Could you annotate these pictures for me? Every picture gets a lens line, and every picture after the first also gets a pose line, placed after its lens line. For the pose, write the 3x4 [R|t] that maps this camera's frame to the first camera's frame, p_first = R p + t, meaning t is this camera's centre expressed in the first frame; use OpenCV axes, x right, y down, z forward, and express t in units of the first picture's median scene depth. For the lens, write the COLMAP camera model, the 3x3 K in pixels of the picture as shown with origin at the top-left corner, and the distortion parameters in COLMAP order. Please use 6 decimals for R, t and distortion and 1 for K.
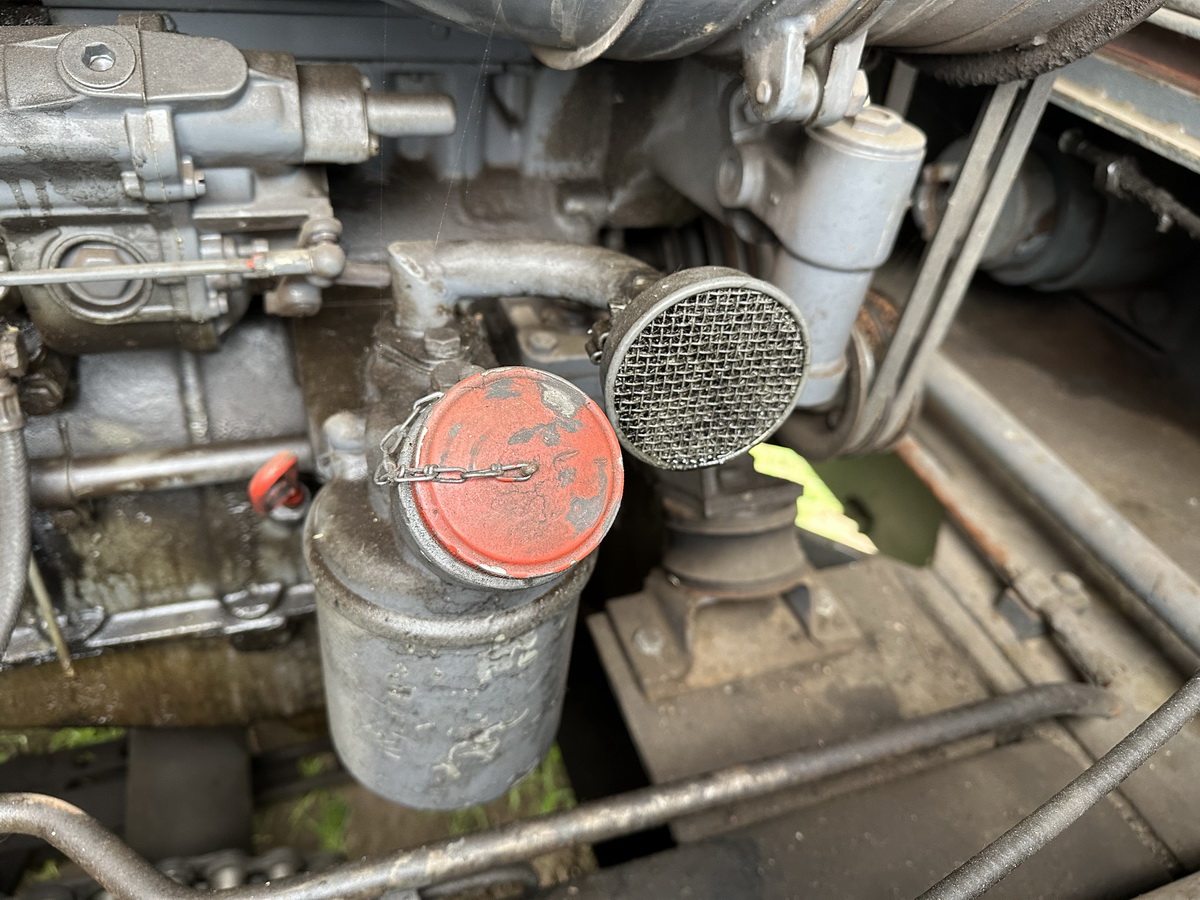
lens RADIAL K [[875.6, 0, 604.6], [0, 875.6, 452.0], [0, 0, 1]] dist [-0.001647, -0.006804]
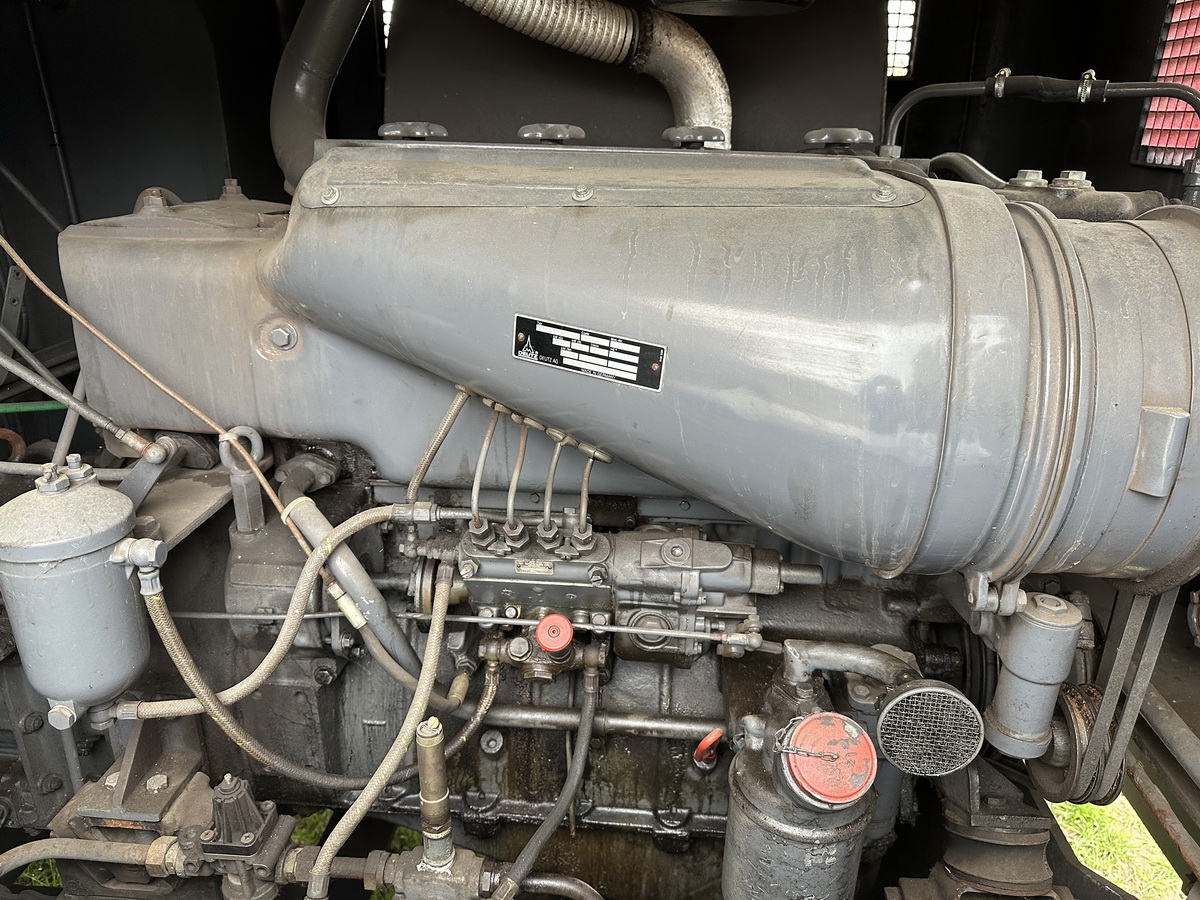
lens RADIAL K [[846.8, 0, 595.2], [0, 846.8, 448.7], [0, 0, 1]] dist [0.066453, -0.086869]
pose [[0.905780, 0.047048, -0.421129, 0.196623], [-0.184020, 0.938887, -0.290908, 0.021004], [0.381706, 0.340994, 0.859083, -1.160001]]
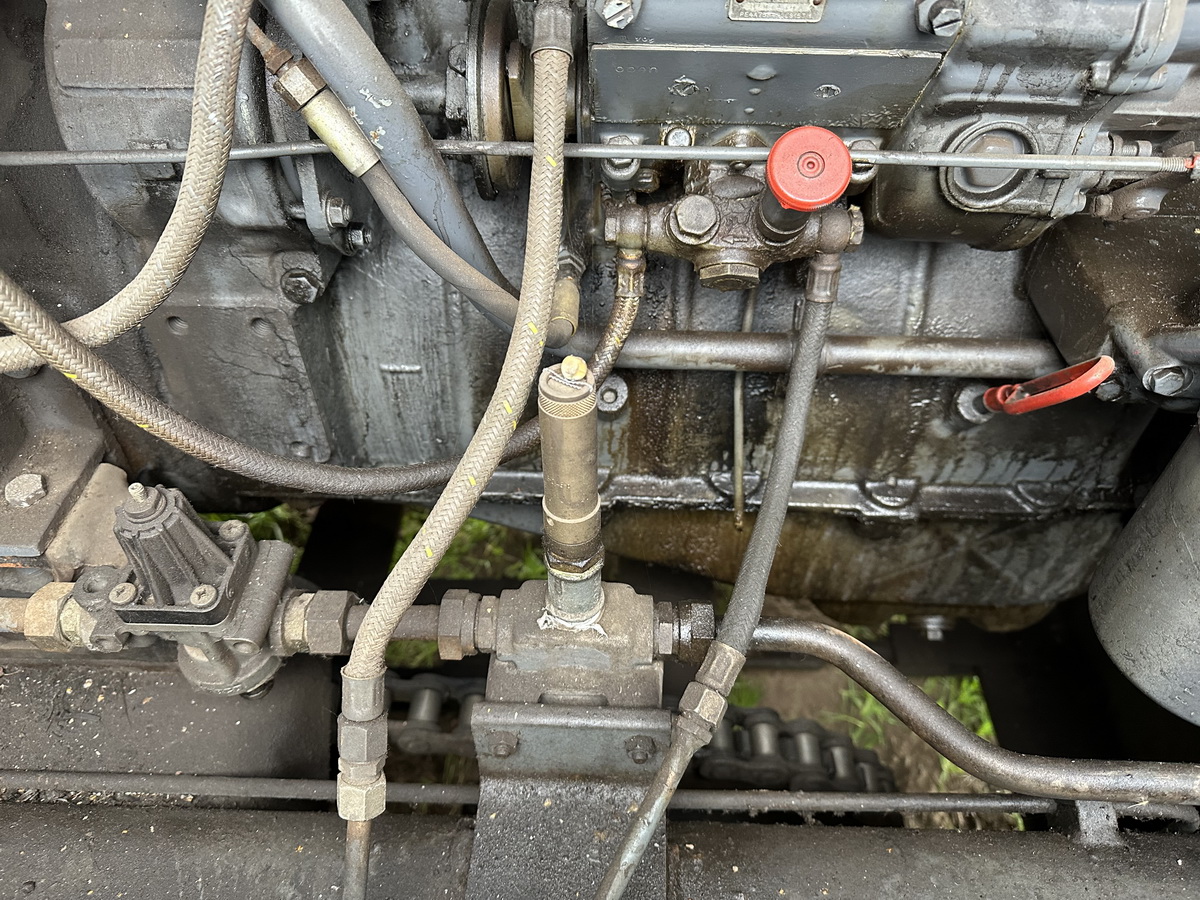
lens RADIAL K [[837.9, 0, 598.4], [0, 837.9, 442.2], [0, 0, 1]] dist [0.097172, -0.170647]
pose [[0.927726, 0.175578, -0.329389, -0.676913], [-0.147781, 0.983125, 0.107822, 0.089907], [0.342762, -0.051352, 0.938018, -0.129224]]
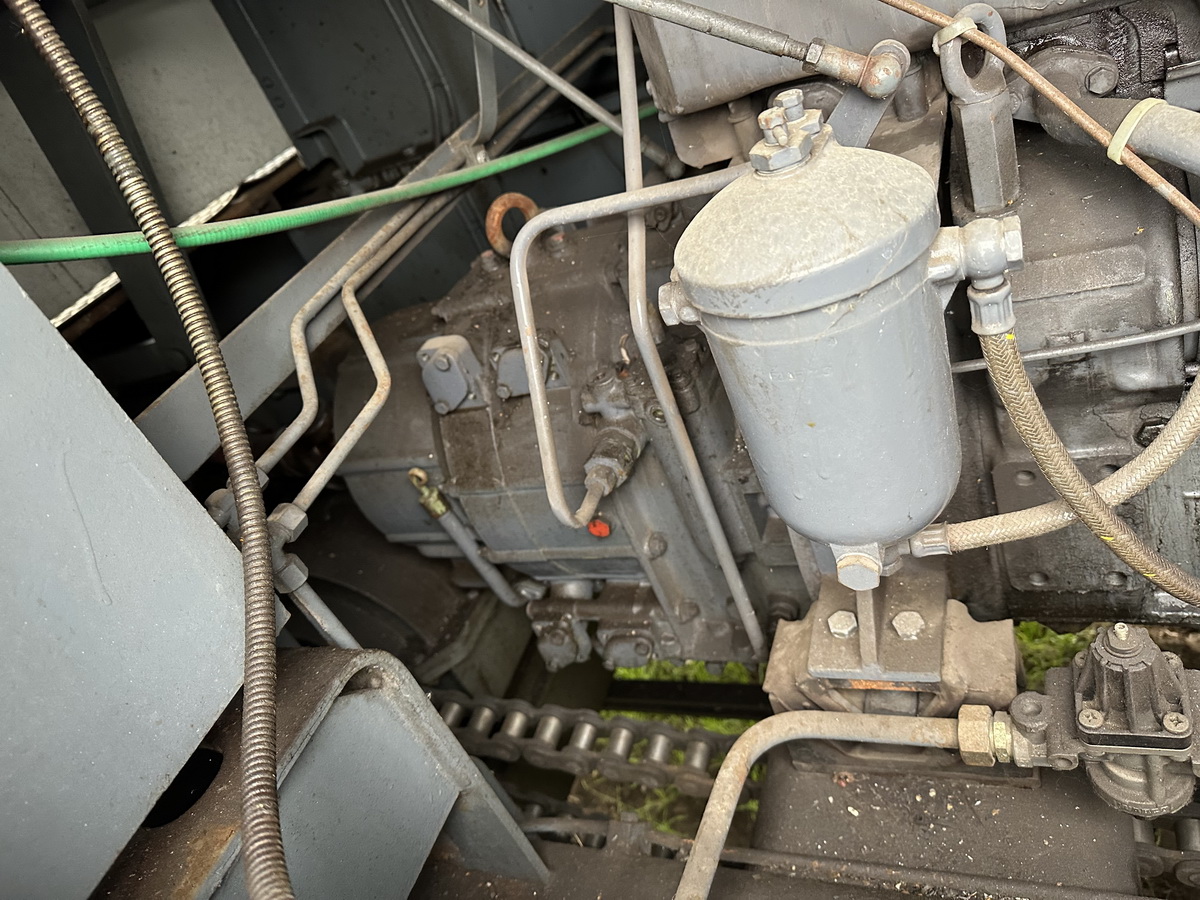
lens RADIAL K [[850.9, 0, 593.8], [0, 850.9, 452.4], [0, 0, 1]] dist [0.064972, -0.077823]
pose [[0.666459, 0.047873, -0.744003, -1.127016], [-0.022210, 0.998768, 0.044371, 0.052682], [0.745211, -0.013048, 0.666701, -0.730112]]
